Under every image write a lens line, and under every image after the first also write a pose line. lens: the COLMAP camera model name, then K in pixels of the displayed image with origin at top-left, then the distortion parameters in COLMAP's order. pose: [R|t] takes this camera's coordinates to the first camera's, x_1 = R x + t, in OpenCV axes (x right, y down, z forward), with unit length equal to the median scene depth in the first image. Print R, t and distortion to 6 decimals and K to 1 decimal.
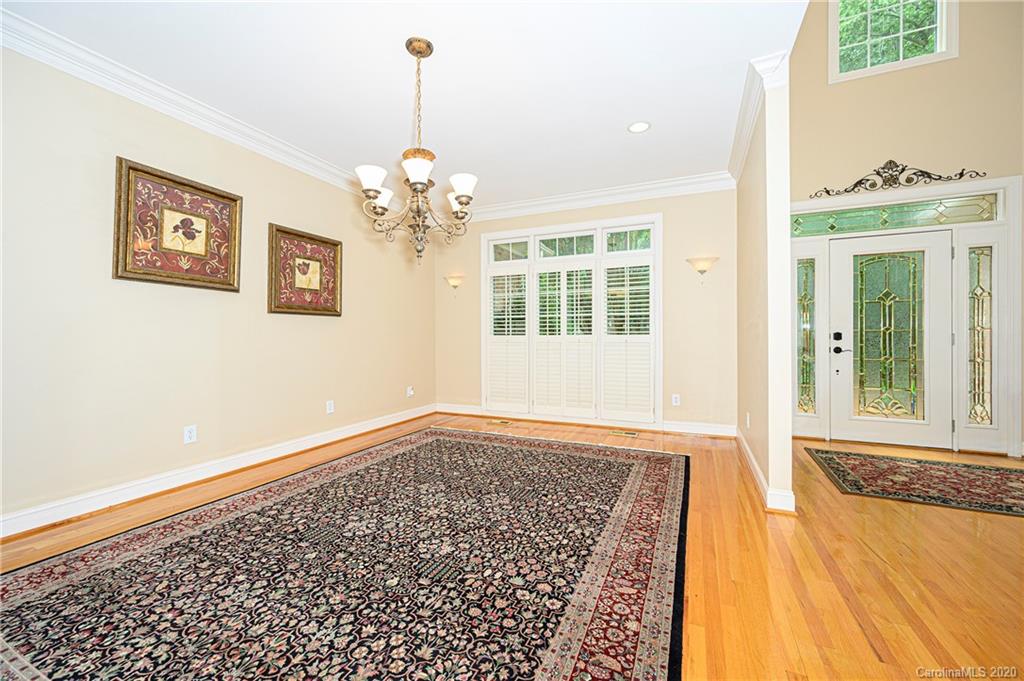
lens RADIAL K [[410.5, 0, 510.5], [0, 410.5, 341.3], [0, 0, 1]] dist [-0.005835, 0.000362]
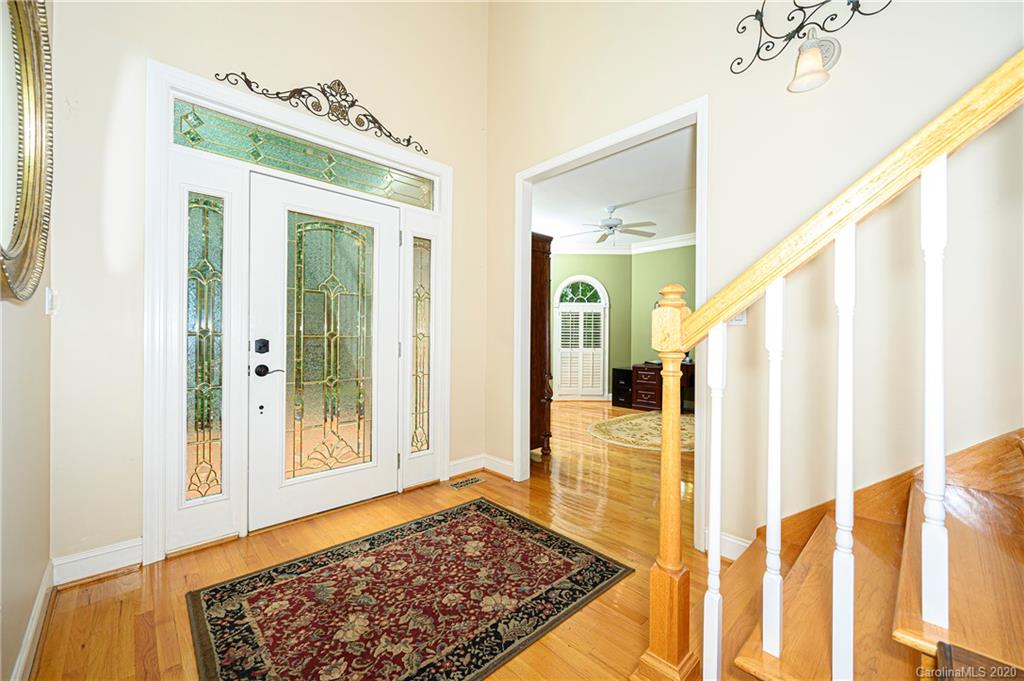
lens RADIAL K [[410.5, 0, 514.0], [0, 410.5, 339.3], [0, 0, 1]] dist [-0.005835, 0.000362]
pose [[0.359448, -0.001463, 0.933164, 0.409776], [-0.010482, 0.999929, 0.005606, -0.030062], [-0.933106, -0.011797, 0.359407, 0.487285]]
